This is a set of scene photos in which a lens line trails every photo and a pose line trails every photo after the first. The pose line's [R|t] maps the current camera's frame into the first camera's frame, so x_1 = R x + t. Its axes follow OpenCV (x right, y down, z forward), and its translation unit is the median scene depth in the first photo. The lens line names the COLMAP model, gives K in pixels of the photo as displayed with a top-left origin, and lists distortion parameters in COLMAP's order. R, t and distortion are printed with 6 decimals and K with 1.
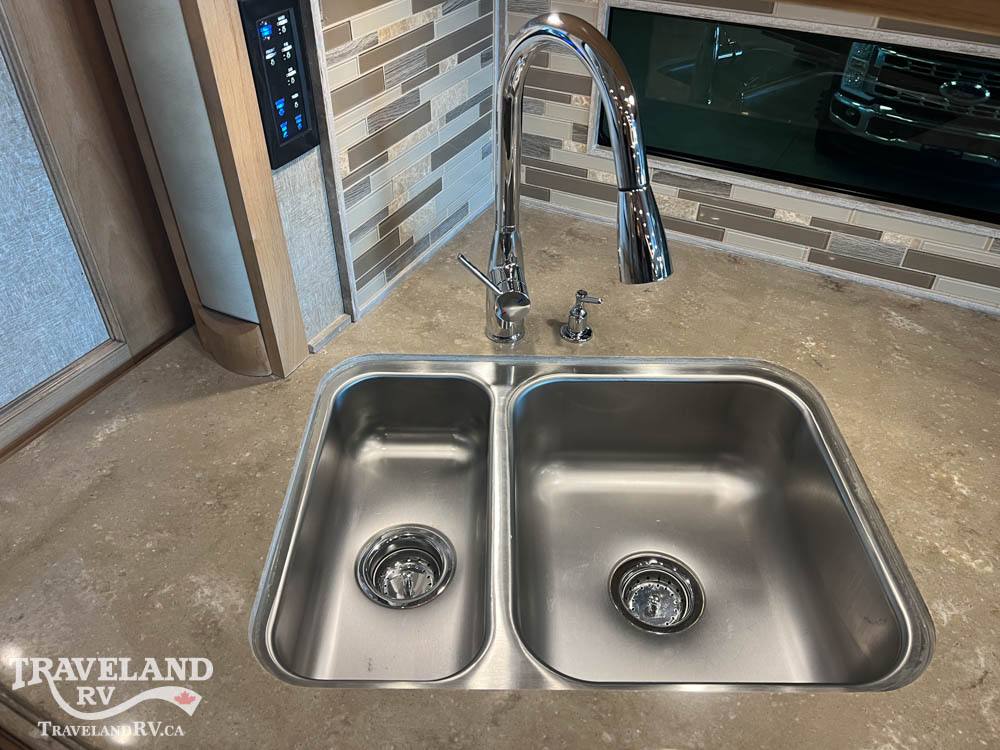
lens RADIAL K [[741.1, 0, 498.9], [0, 741.1, 381.1], [0, 0, 1]] dist [0.047785, -0.056017]
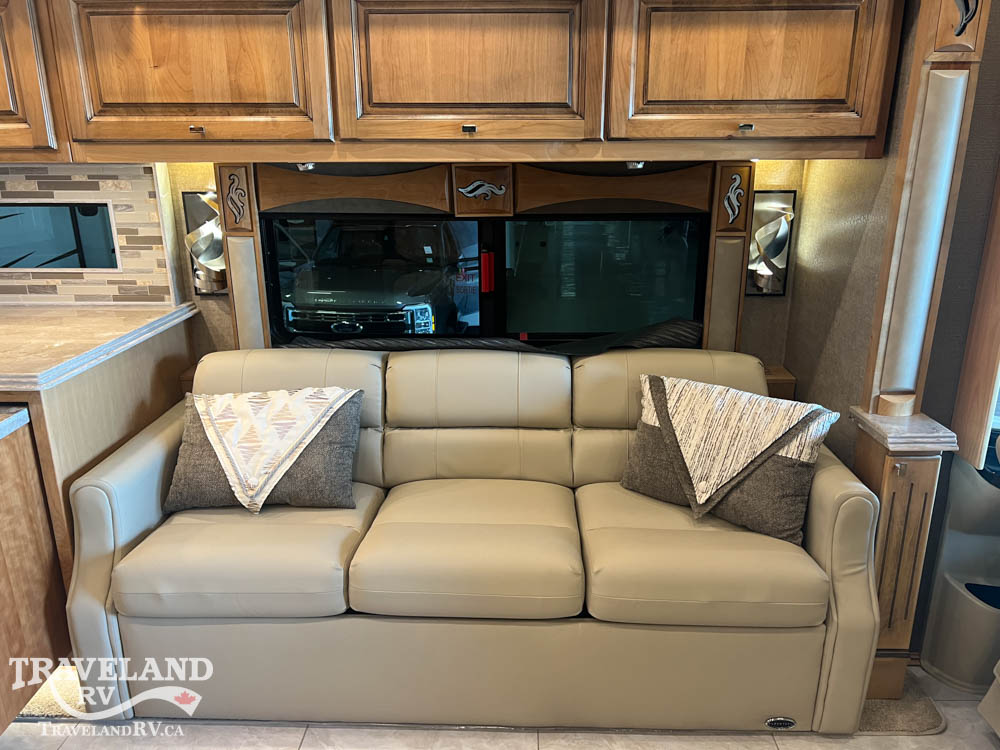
lens RADIAL K [[752.1, 0, 504.7], [0, 752.1, 383.5], [0, 0, 1]] dist [0.055899, -0.064312]
pose [[0.898903, -0.136904, 0.416210, 1.386418], [0.288230, 0.900218, -0.326392, 1.381163], [-0.329995, 0.413358, 0.848668, -1.480826]]
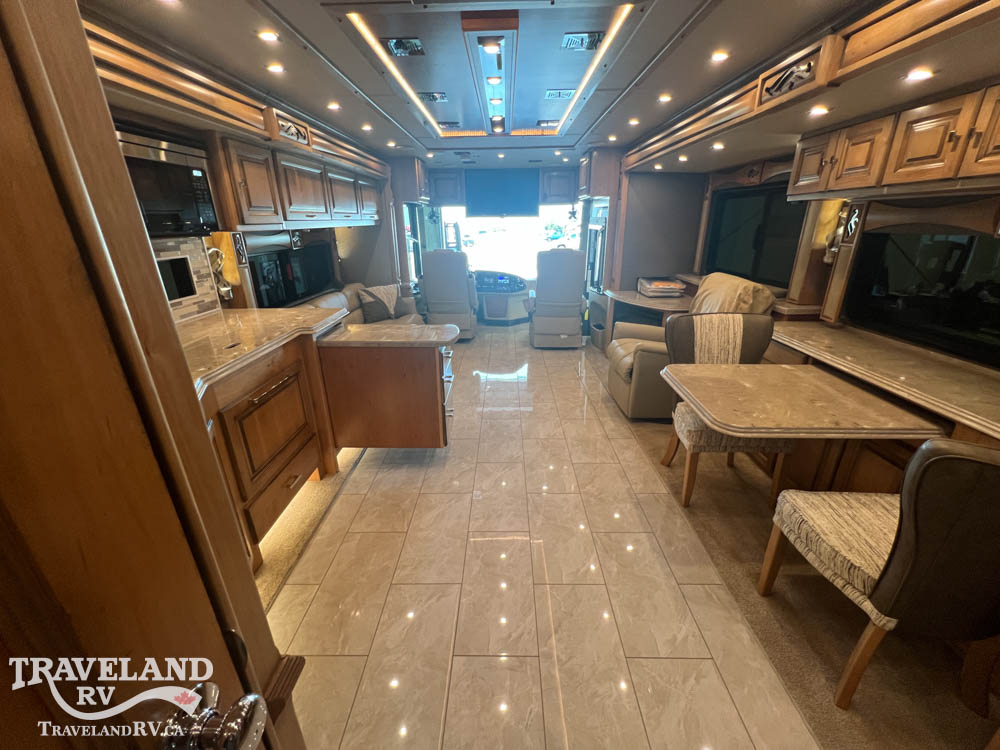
lens RADIAL K [[401.1, 0, 497.0], [0, 401.1, 373.2], [0, 0, 1]] dist [-0.001818, 0.000072]
pose [[-0.439580, -0.320975, 0.838895, -1.108861], [0.589600, 0.601467, 0.539081, 0.127671], [-0.677599, 0.731582, -0.075146, -0.027684]]
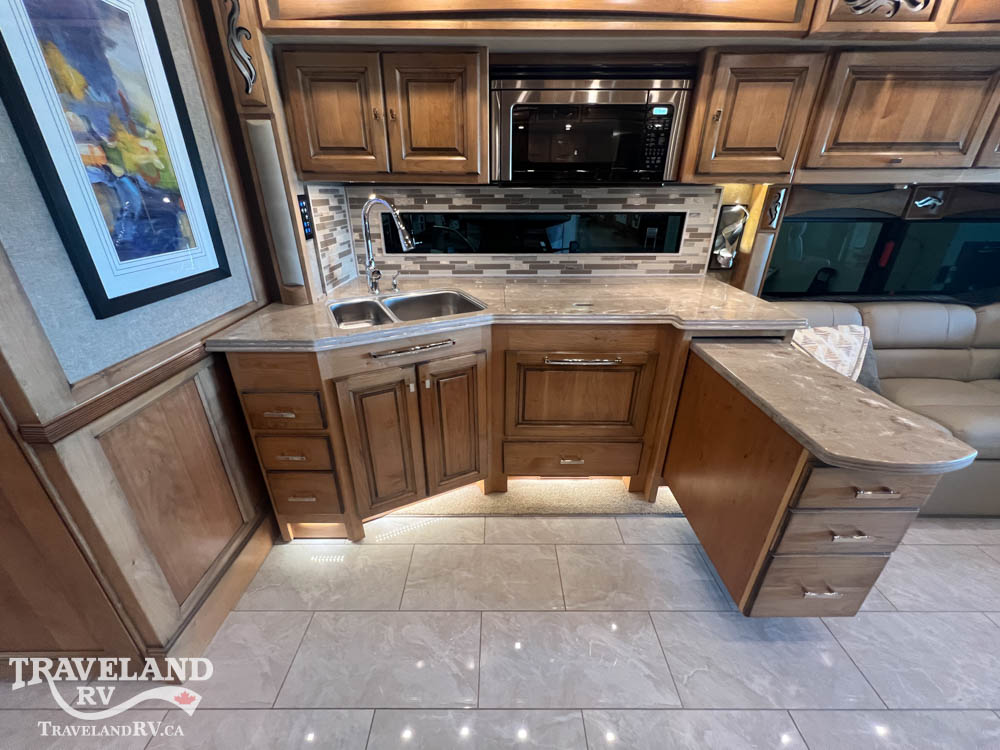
lens RADIAL K [[401.1, 0, 497.0], [0, 401.1, 373.2], [0, 0, 1]] dist [-0.001818, 0.000072]
pose [[0.888450, -0.200459, 0.412884, -0.287912], [0.300838, 0.933733, -0.194011, 0.713435], [-0.346632, 0.296580, 0.889880, -0.651652]]
